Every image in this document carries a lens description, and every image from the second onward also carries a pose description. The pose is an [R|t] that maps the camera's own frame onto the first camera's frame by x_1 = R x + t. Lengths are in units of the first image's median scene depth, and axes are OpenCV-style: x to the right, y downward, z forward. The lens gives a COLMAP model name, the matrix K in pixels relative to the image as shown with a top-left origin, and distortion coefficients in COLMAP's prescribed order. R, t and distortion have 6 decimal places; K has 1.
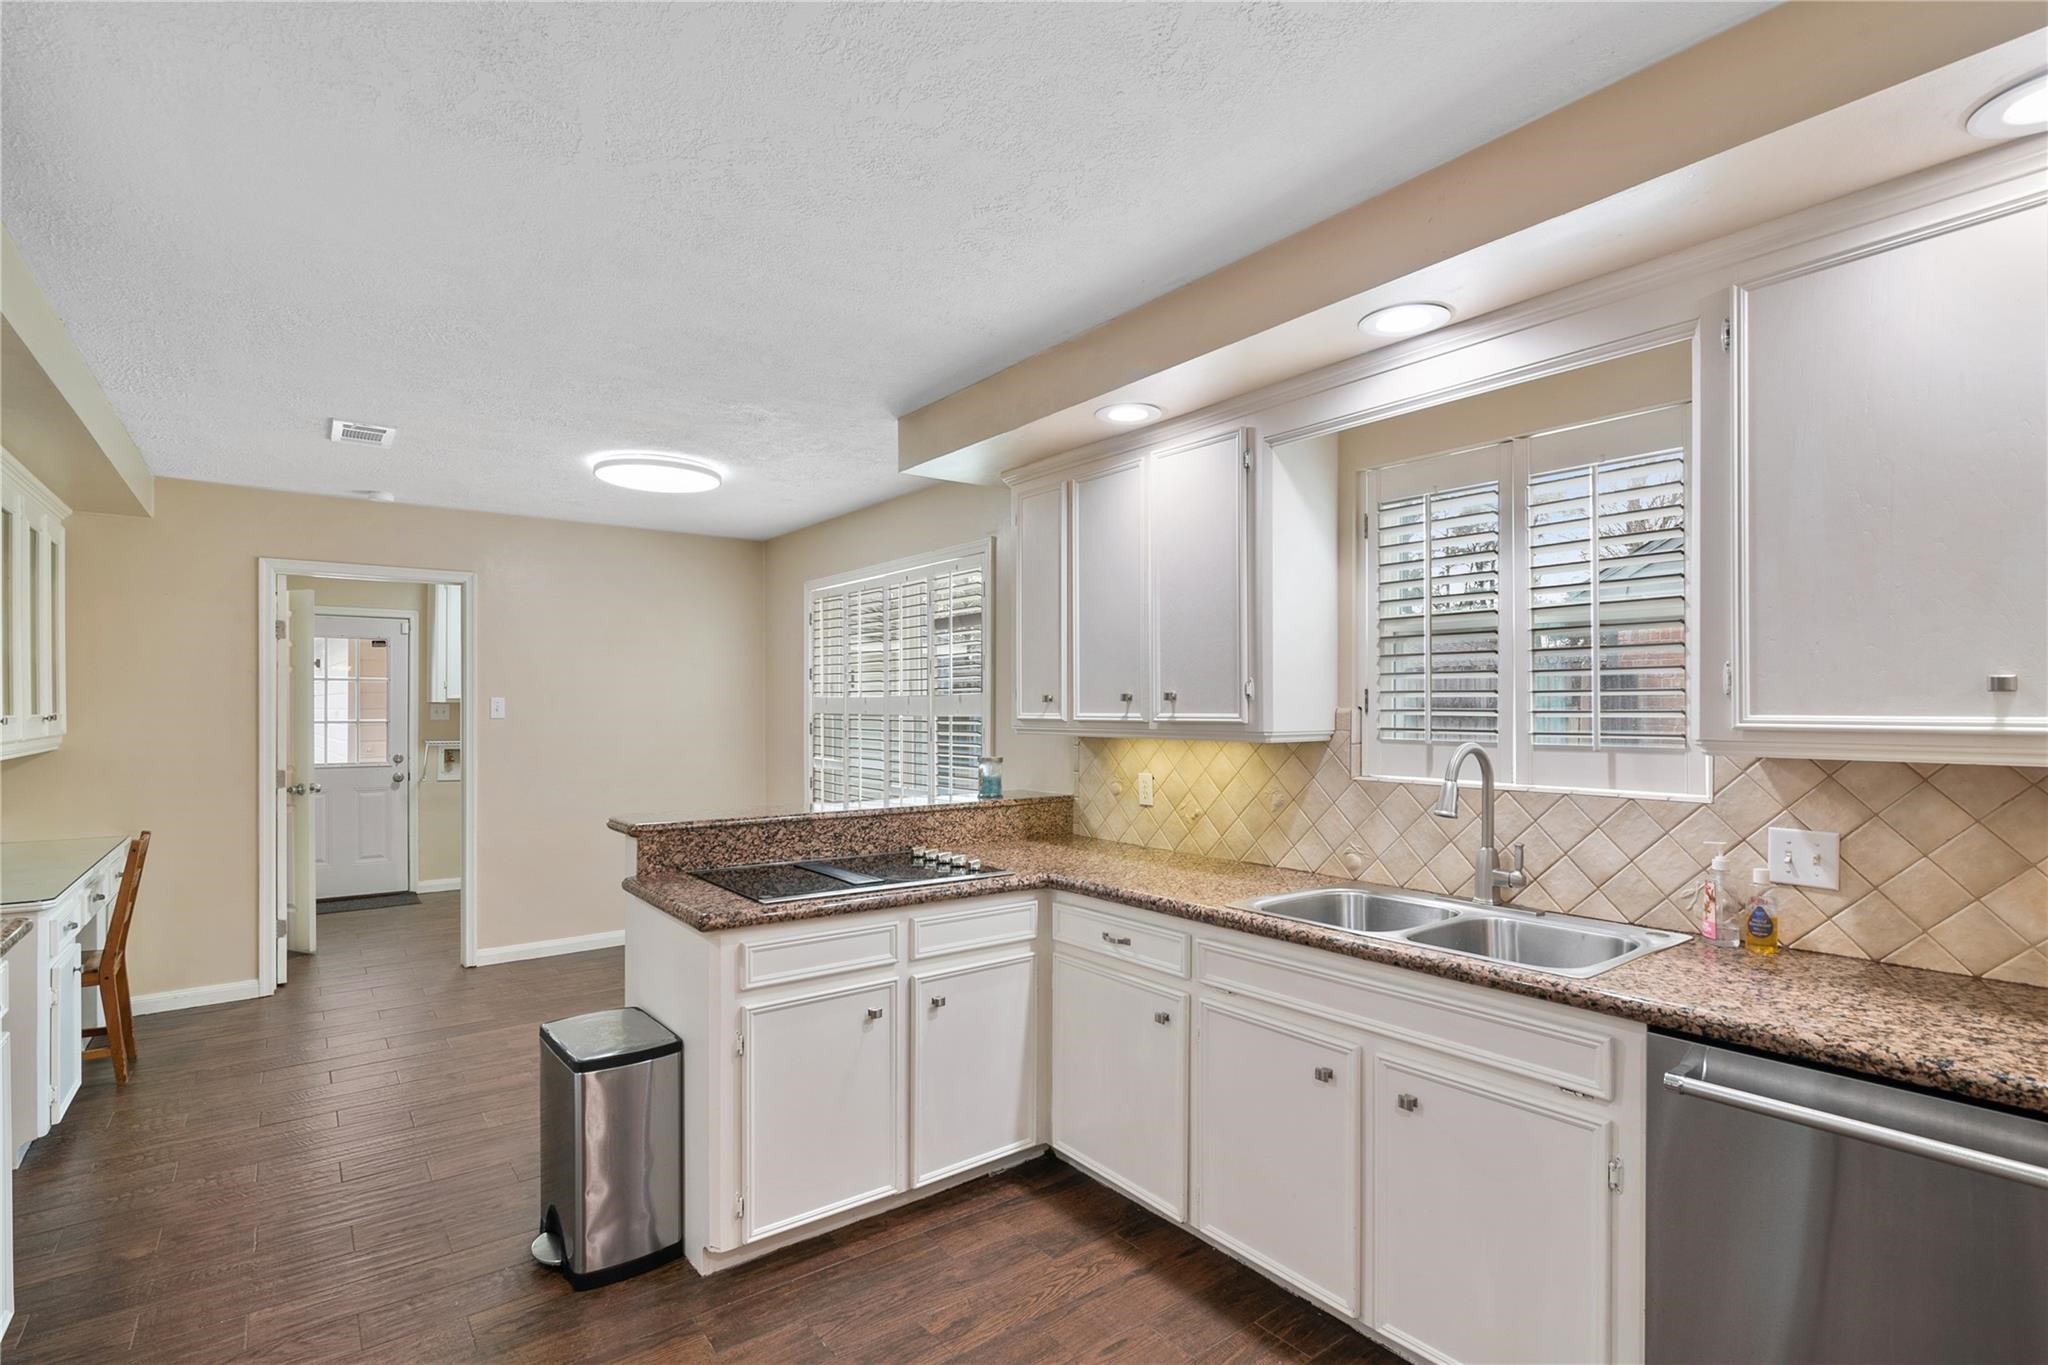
lens RADIAL K [[944.1, 0, 1020.4], [0, 944.1, 698.5], [0, 0, 1]] dist [-0.000837, -0.000073]
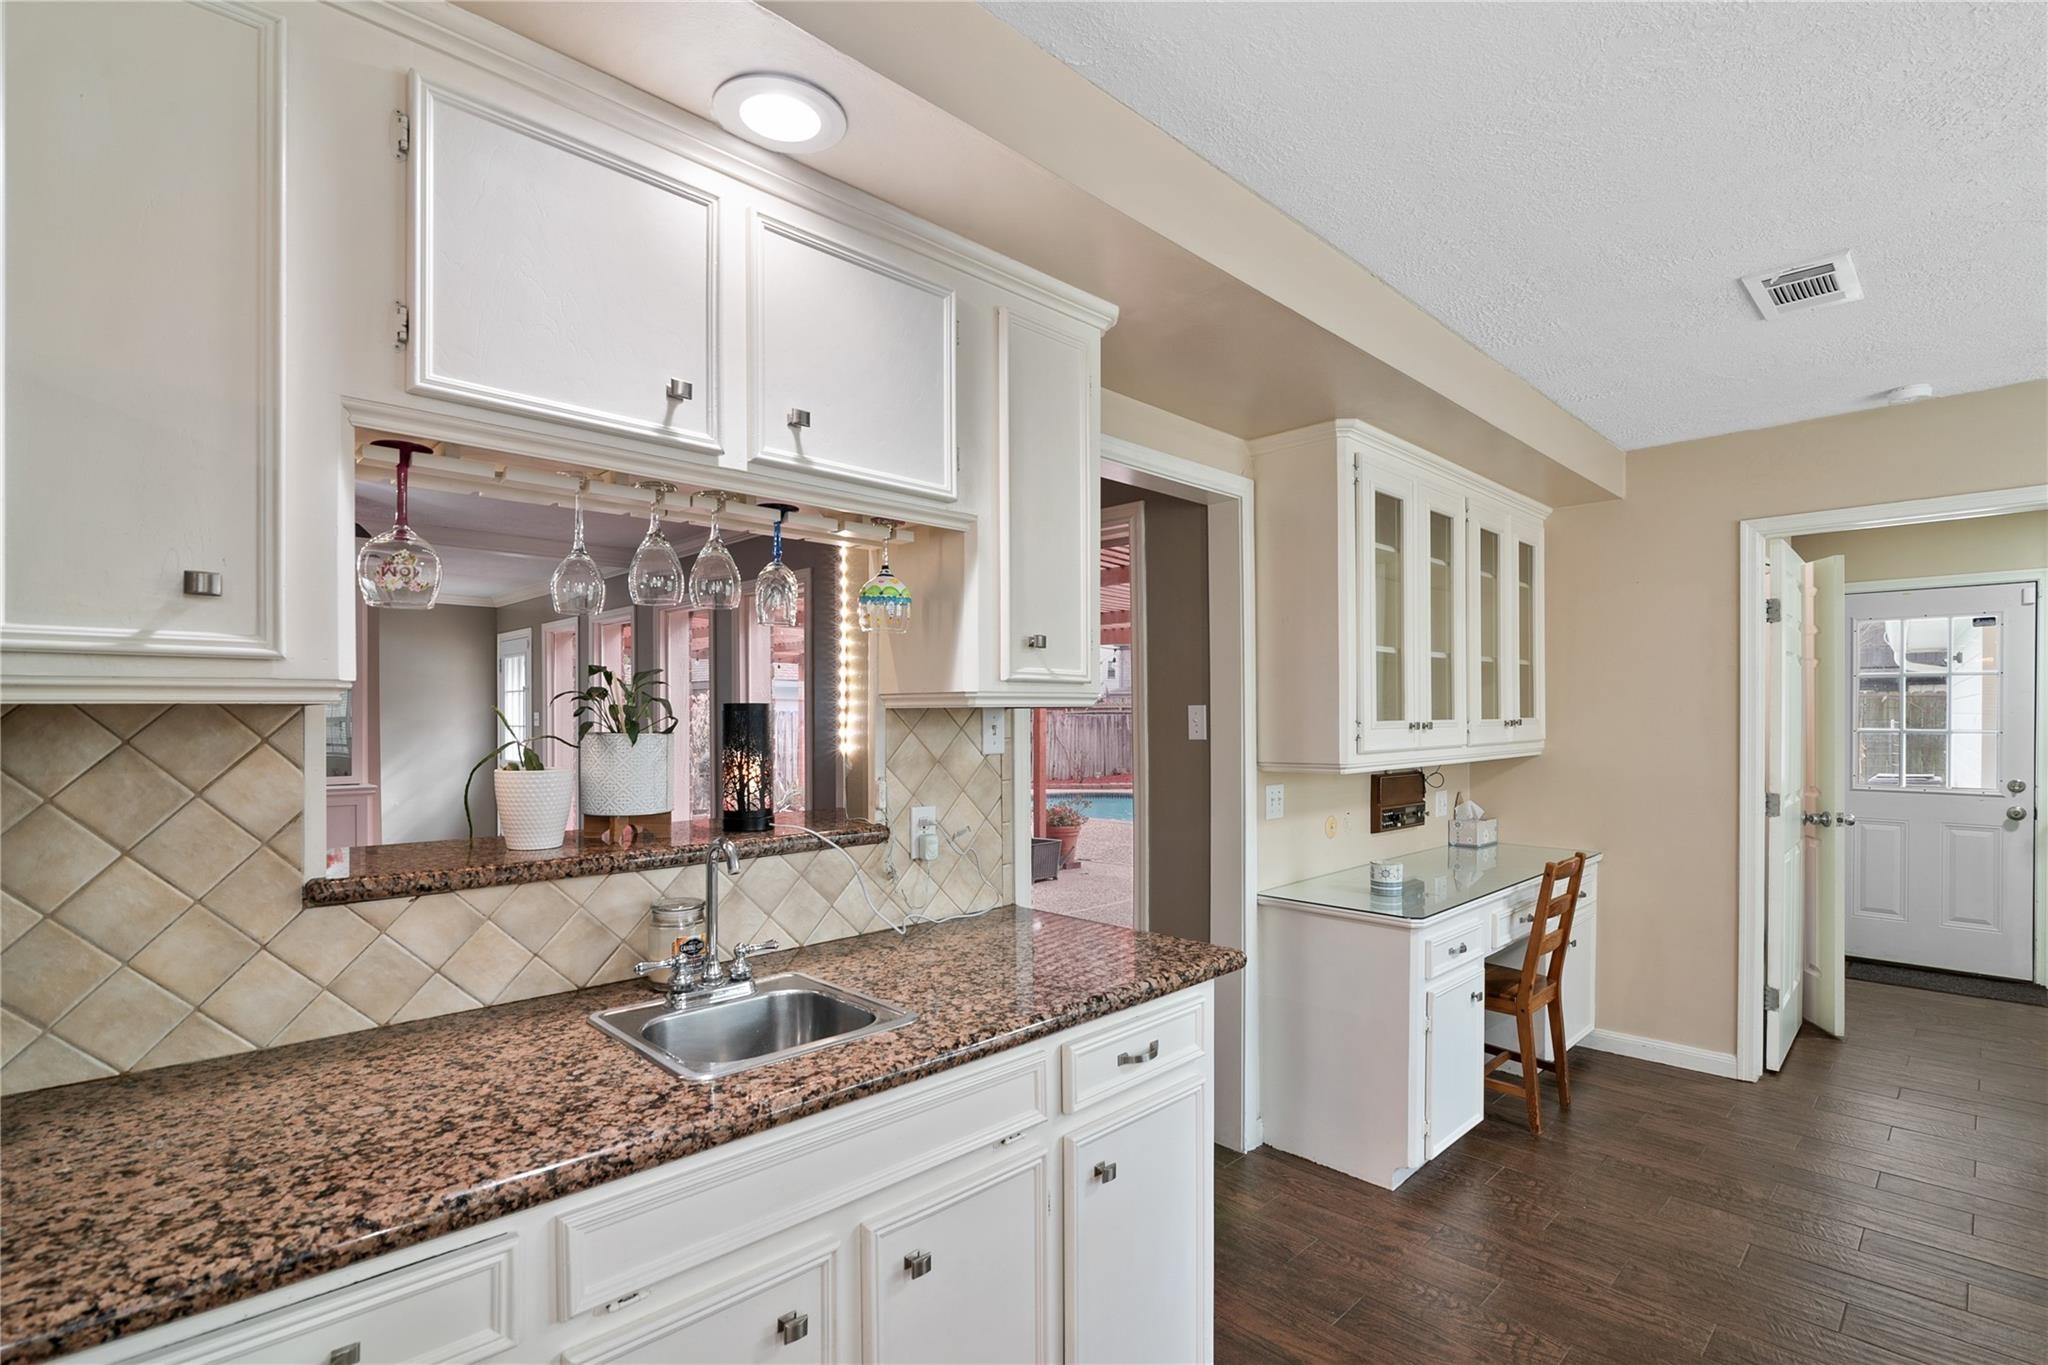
lens RADIAL K [[944.1, 0, 995.1], [0, 944.1, 713.6], [0, 0, 1]] dist [-0.000837, -0.000073]
pose [[0.108488, 0.007106, -0.994072, -0.091310], [0.006824, 0.999946, 0.007893, 0.000577], [0.994074, -0.007640, 0.108434, 0.297263]]
